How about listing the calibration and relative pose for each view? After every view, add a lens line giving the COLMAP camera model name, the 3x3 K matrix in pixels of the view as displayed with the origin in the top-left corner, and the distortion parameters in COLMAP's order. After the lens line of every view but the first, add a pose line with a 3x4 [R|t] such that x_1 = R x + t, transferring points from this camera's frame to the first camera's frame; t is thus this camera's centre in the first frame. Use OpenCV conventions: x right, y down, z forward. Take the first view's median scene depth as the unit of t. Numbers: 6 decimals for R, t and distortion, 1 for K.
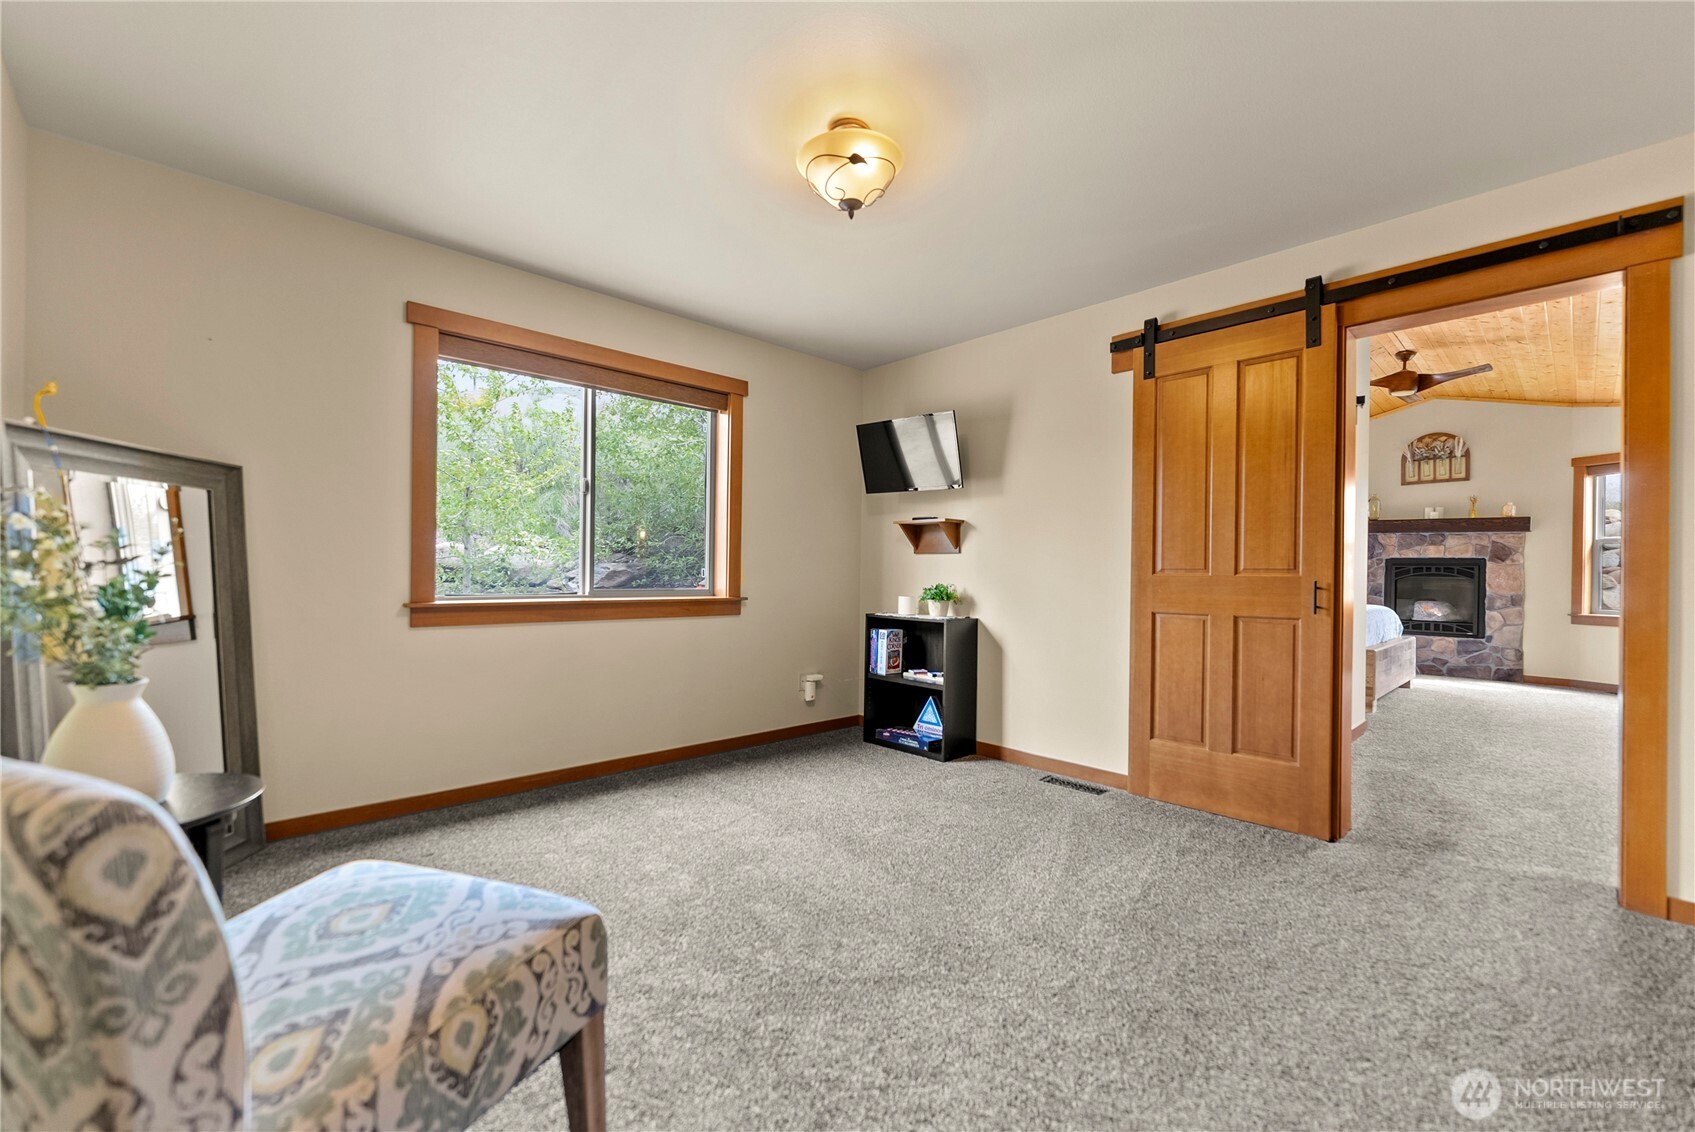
lens RADIAL K [[705.3, 0, 846.2], [0, 705.3, 575.1], [0, 0, 1]] dist [-0.000239, -0.000066]
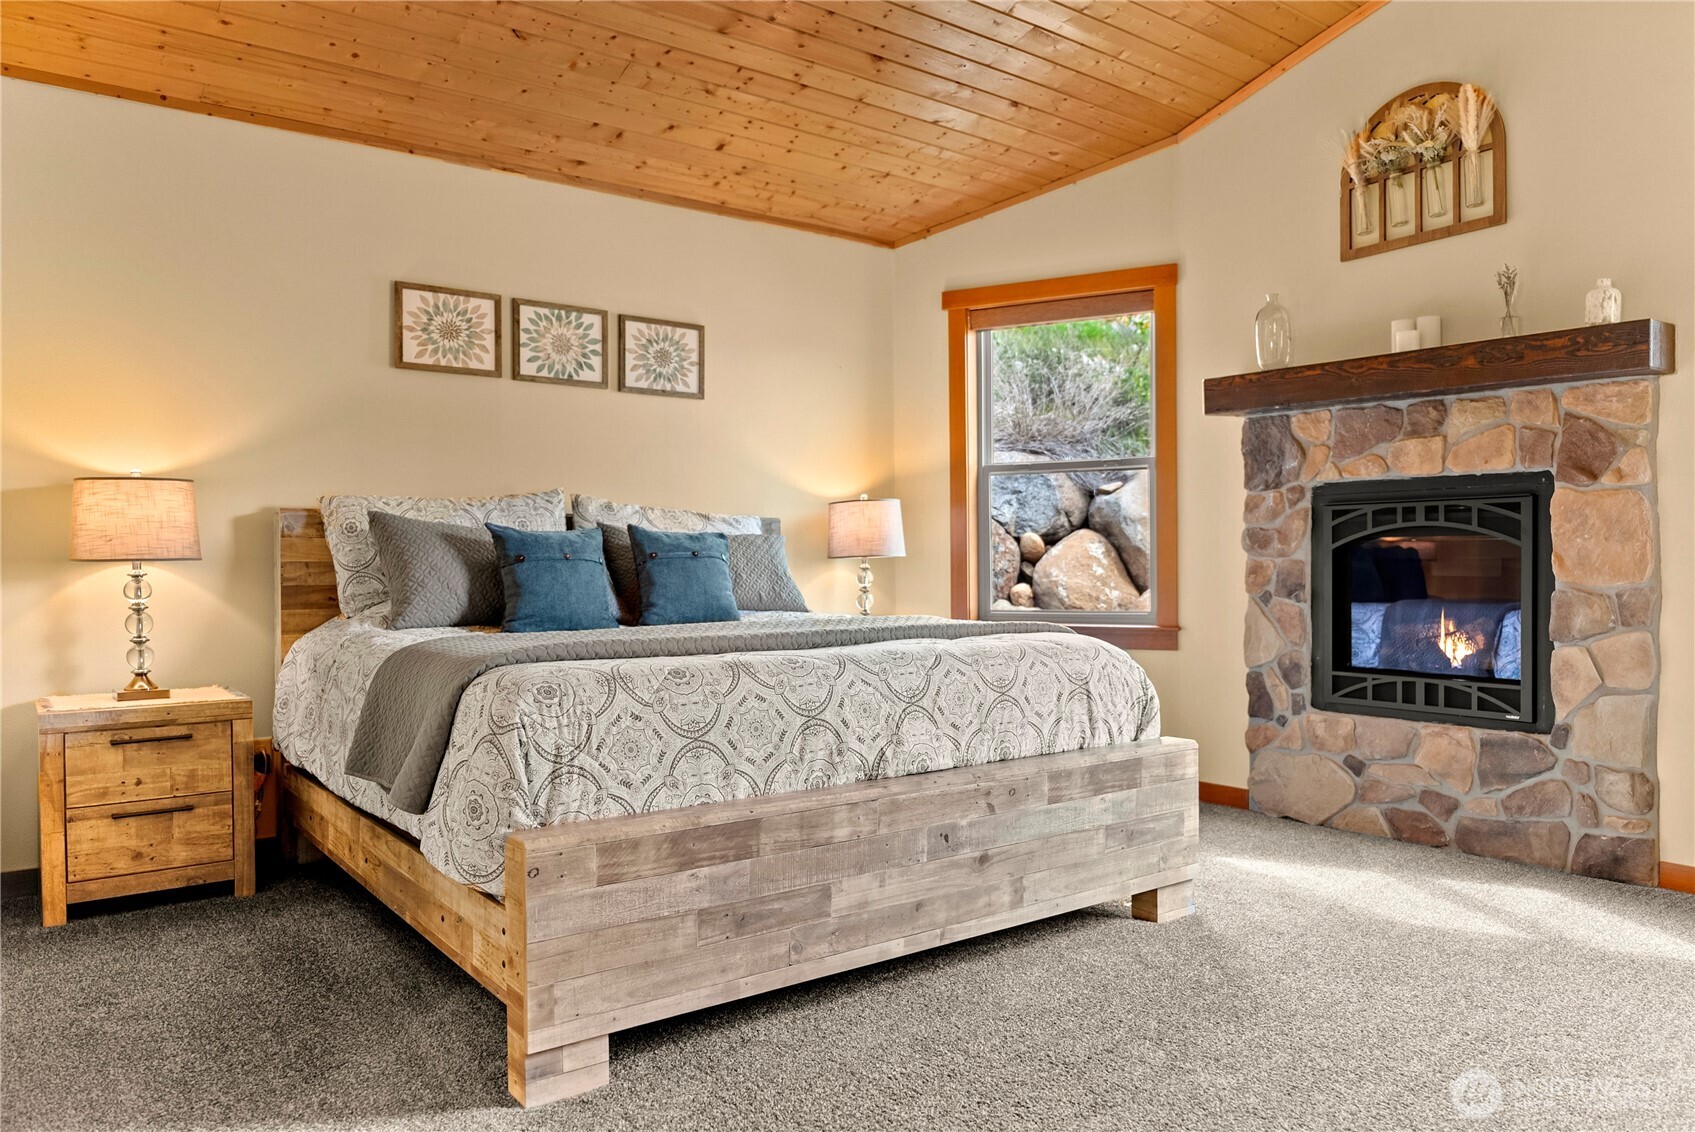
lens RADIAL K [[1187.7, 0, 835.3], [0, 1187.7, 569.8], [0, 0, 1]] dist [-0.017006, 0.007045]
pose [[0.992615, -0.021206, -0.119444, 0.660228], [0.021323, 0.999773, -0.000295, 0.012323], [0.119423, -0.002254, 0.992841, 0.455786]]
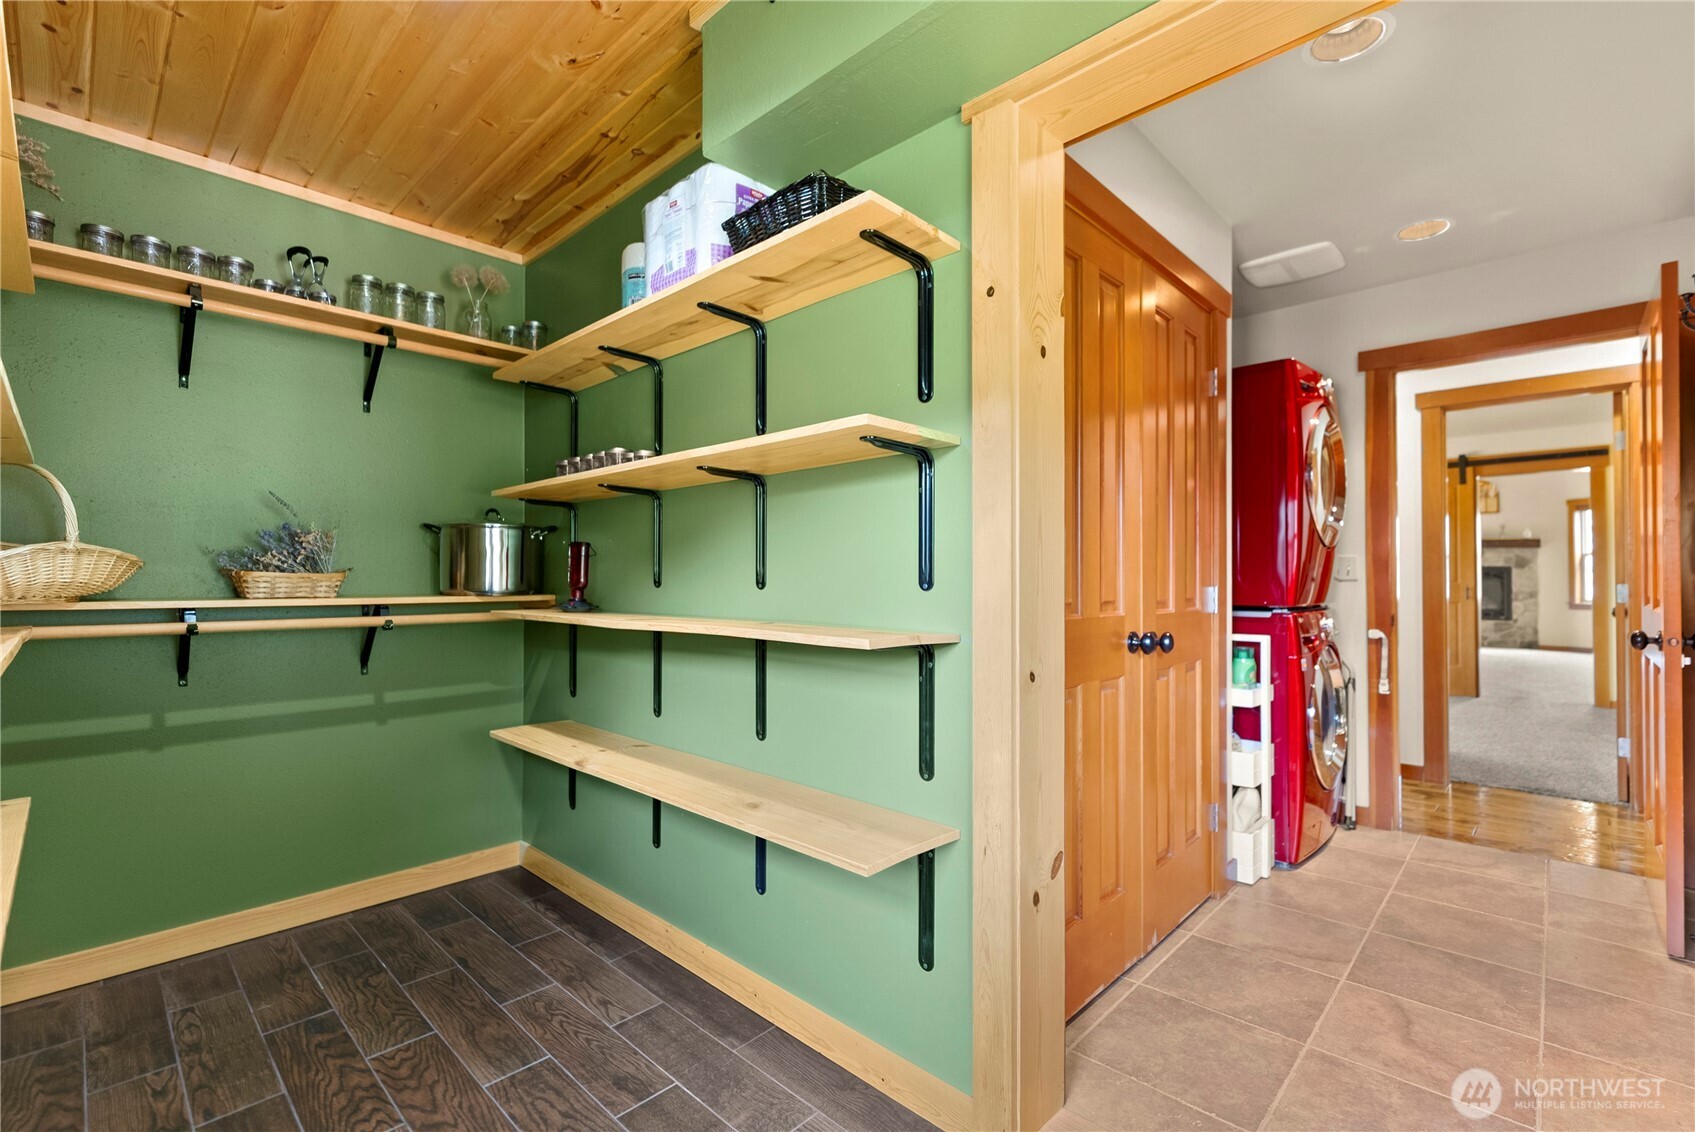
lens RADIAL K [[742.4, 0, 859.3], [0, 742.4, 569.9], [0, 0, 1]] dist [-0.001337, 0.000327]
pose [[0.998992, -0.013271, 0.042879, -0.517798], [0.013817, 0.999827, -0.012451, -0.015732], [-0.042706, 0.013031, 0.999003, -0.486626]]
